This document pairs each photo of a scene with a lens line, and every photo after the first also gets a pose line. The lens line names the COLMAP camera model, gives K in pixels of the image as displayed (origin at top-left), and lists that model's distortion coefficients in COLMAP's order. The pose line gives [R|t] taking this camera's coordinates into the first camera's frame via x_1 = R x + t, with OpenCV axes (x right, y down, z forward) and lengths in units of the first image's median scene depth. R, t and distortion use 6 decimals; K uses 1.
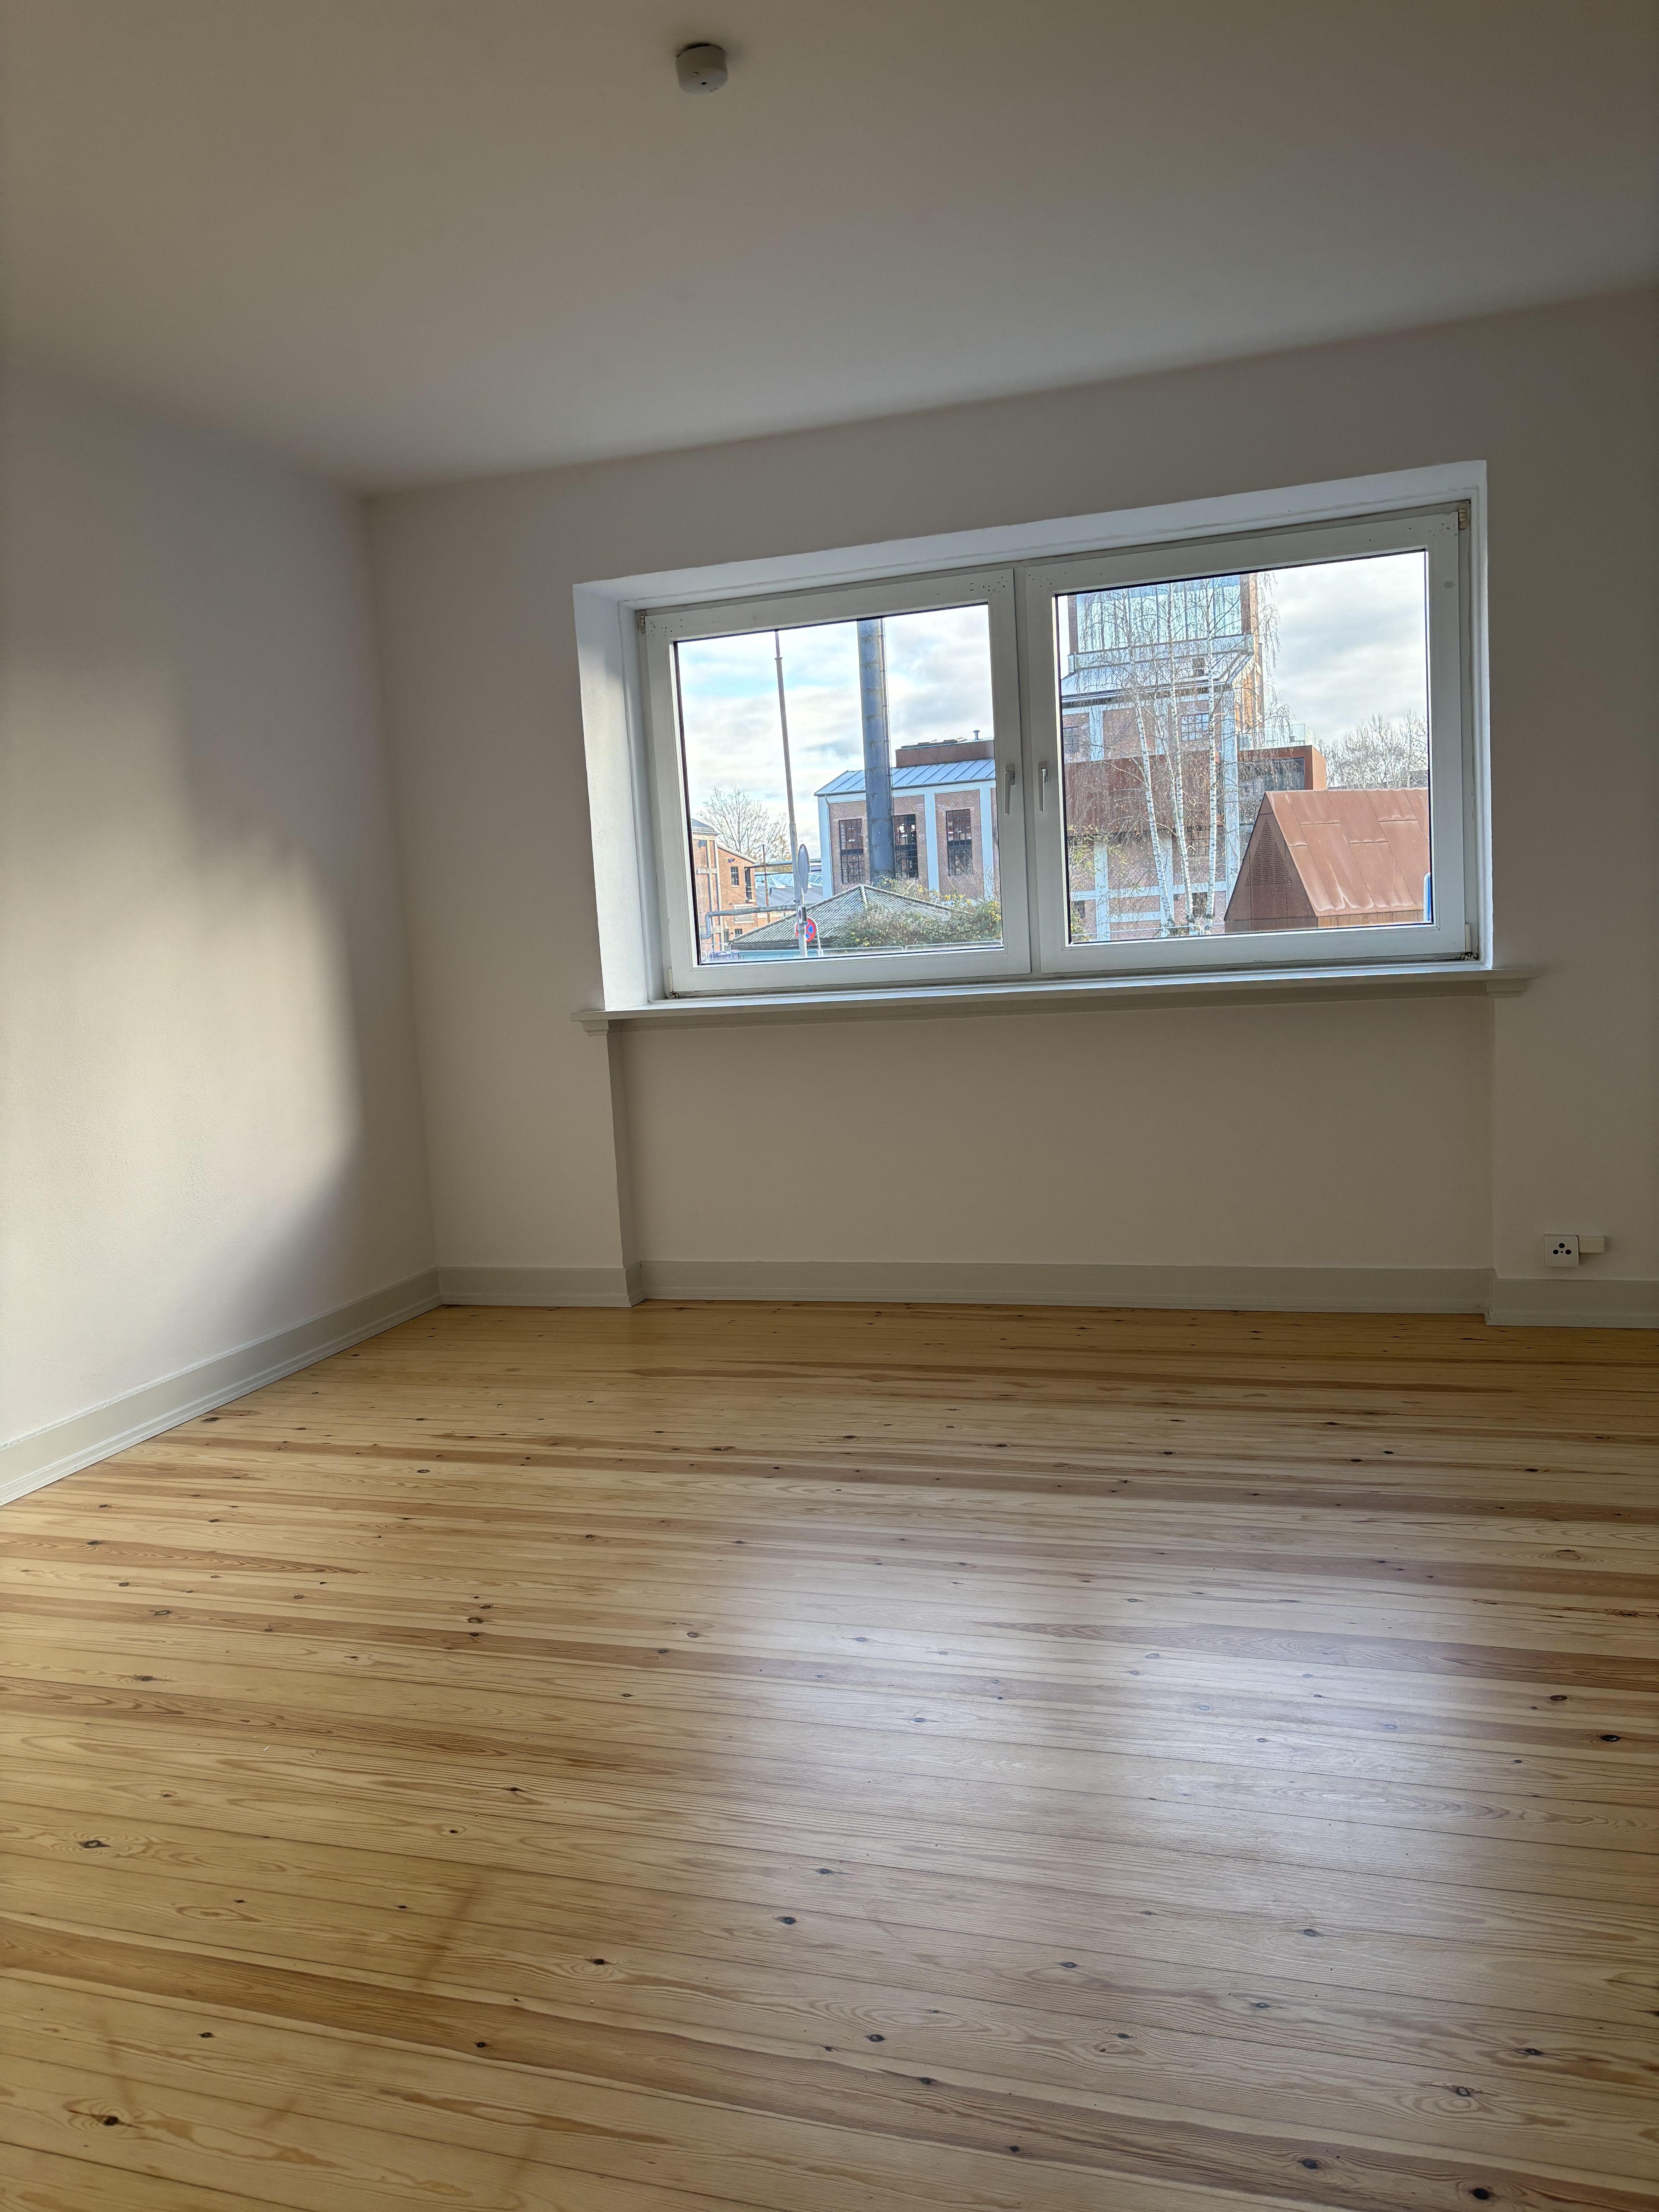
lens RADIAL K [[1650.1, 0, 840.6], [0, 1650.1, 1112.3], [0, 0, 1]] dist [0.024283, -0.002816]
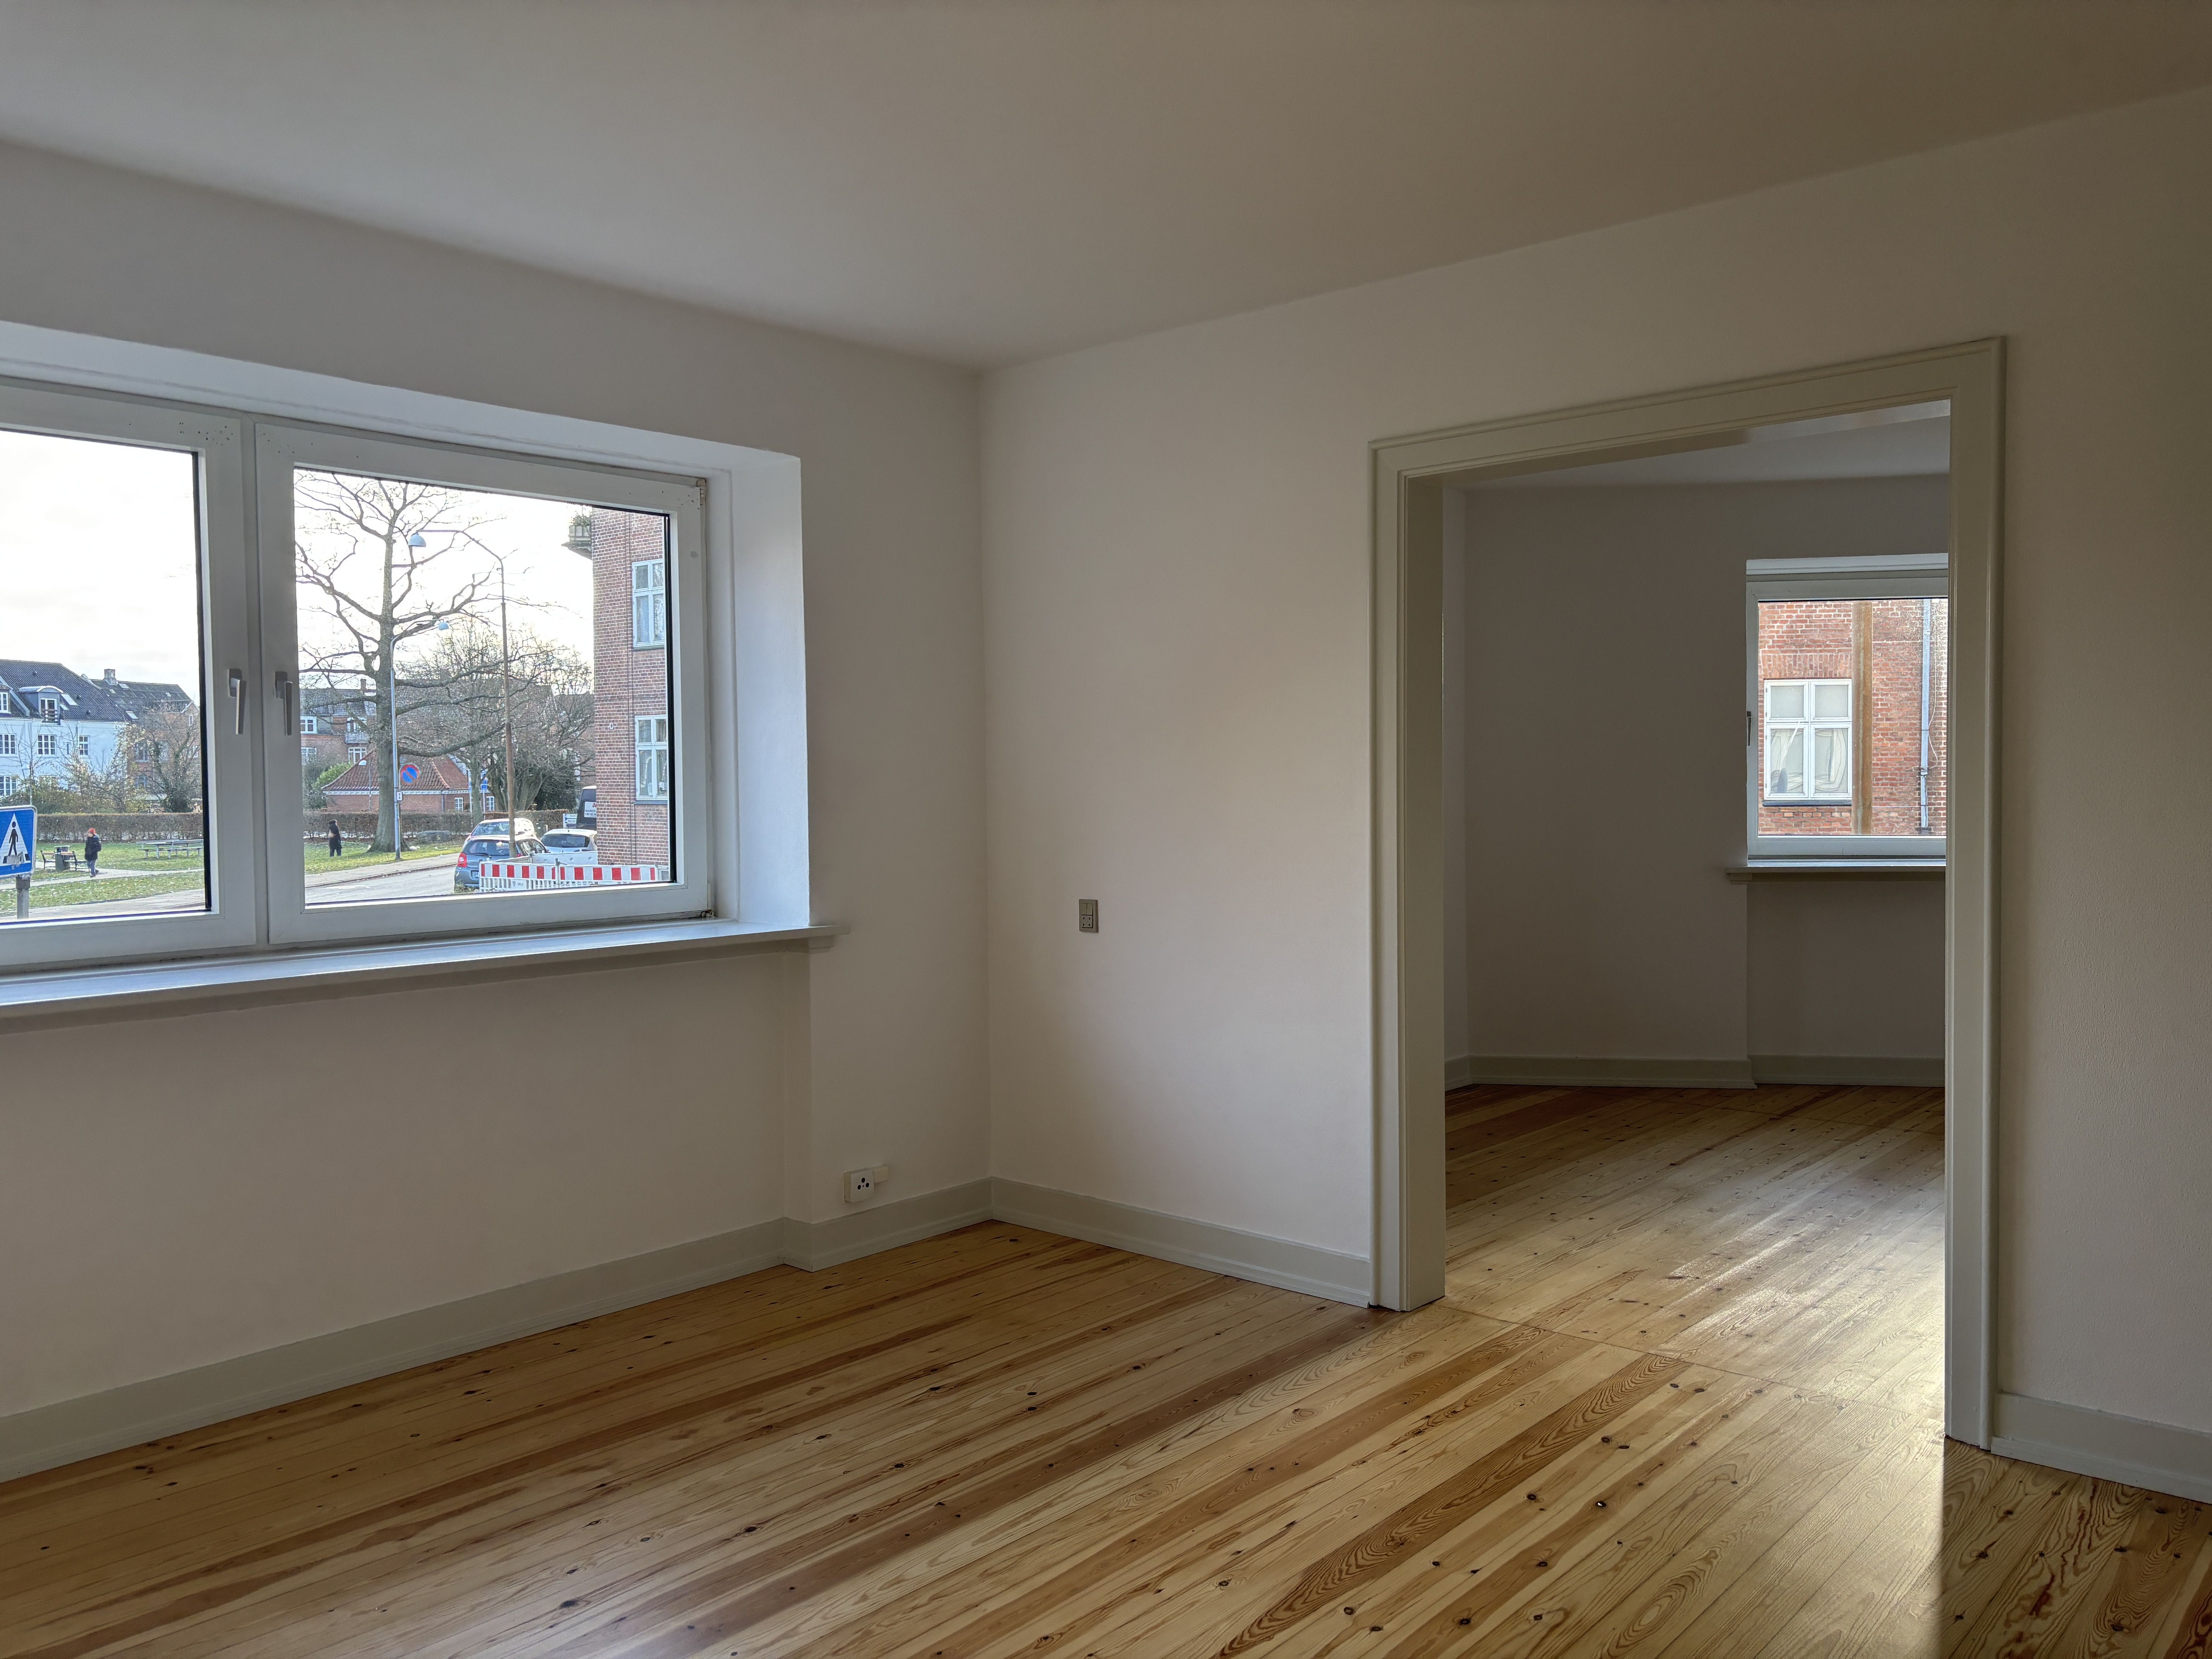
lens RADIAL K [[1650.1, 0, 1113.3], [0, 1650.1, 823.3], [0, 0, 1]] dist [0.024283, -0.002816]
pose [[0.409216, 0.032043, 0.911875, -0.536721], [0.092194, 0.992816, -0.076261, -0.058527], [-0.907768, 0.115277, 0.403322, 0.433918]]
